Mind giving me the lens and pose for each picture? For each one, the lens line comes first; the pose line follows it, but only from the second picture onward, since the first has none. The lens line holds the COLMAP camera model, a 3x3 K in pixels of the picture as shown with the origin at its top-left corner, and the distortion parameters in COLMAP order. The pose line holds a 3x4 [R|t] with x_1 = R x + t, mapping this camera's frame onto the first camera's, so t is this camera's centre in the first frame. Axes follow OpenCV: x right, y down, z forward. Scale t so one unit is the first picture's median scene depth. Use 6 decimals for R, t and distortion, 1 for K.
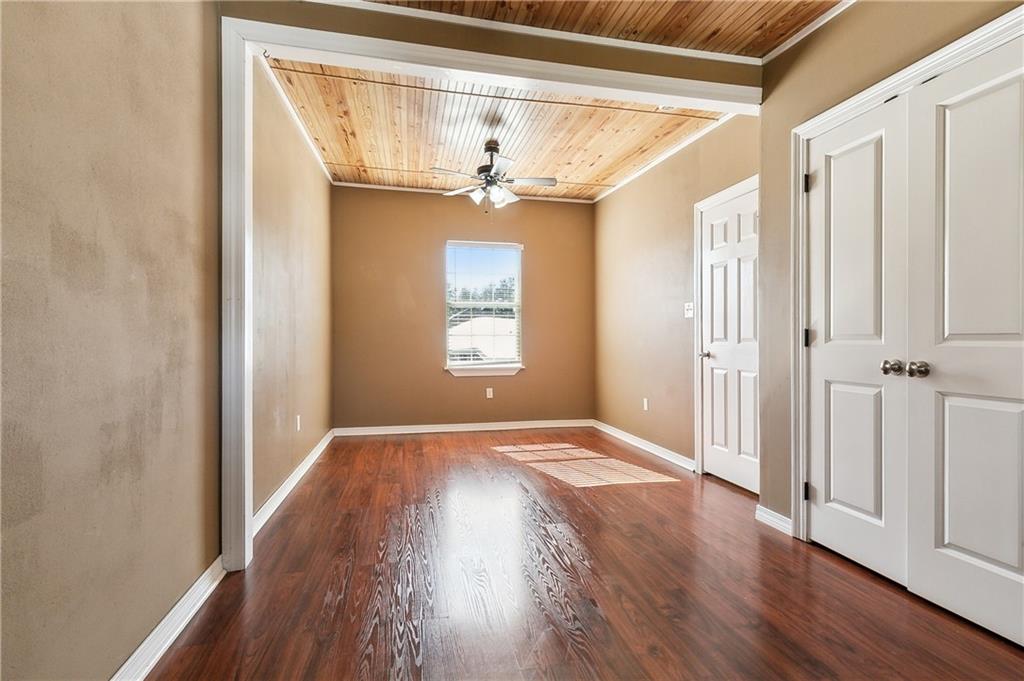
lens RADIAL K [[477.3, 0, 515.3], [0, 477.3, 336.5], [0, 0, 1]] dist [0.008898, -0.000501]
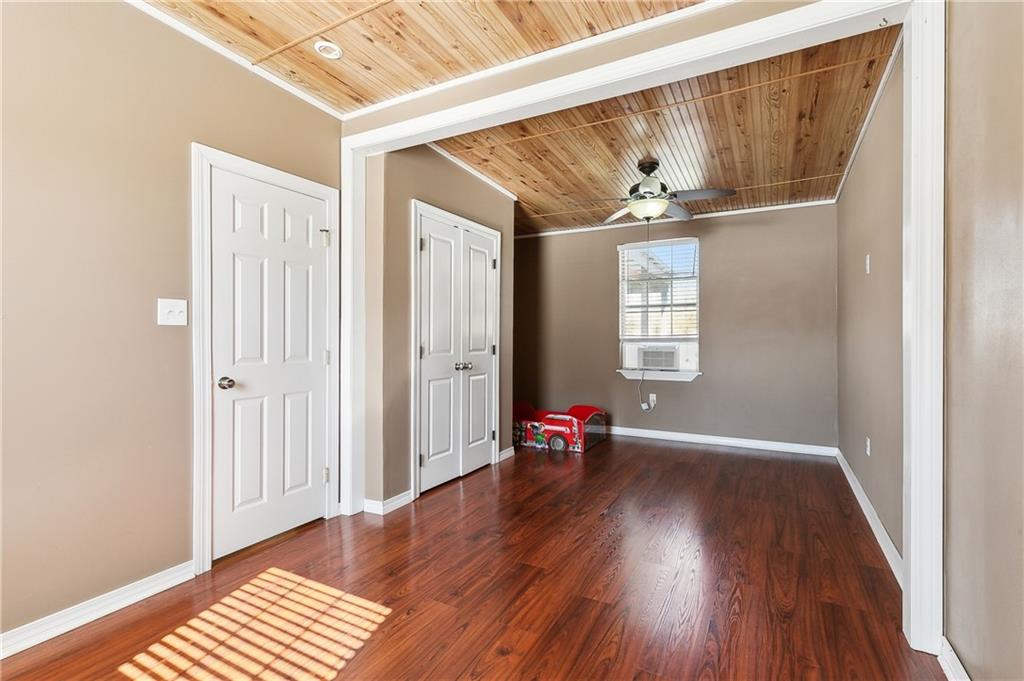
lens RADIAL K [[477.3, 0, 512.5], [0, 477.3, 339.3], [0, 0, 1]] dist [0.008898, -0.000501]
pose [[-0.745692, -0.002624, 0.666286, -0.543300], [-0.001089, 0.999996, 0.002720, -0.041752], [-0.666290, 0.001303, -0.745692, 1.880660]]
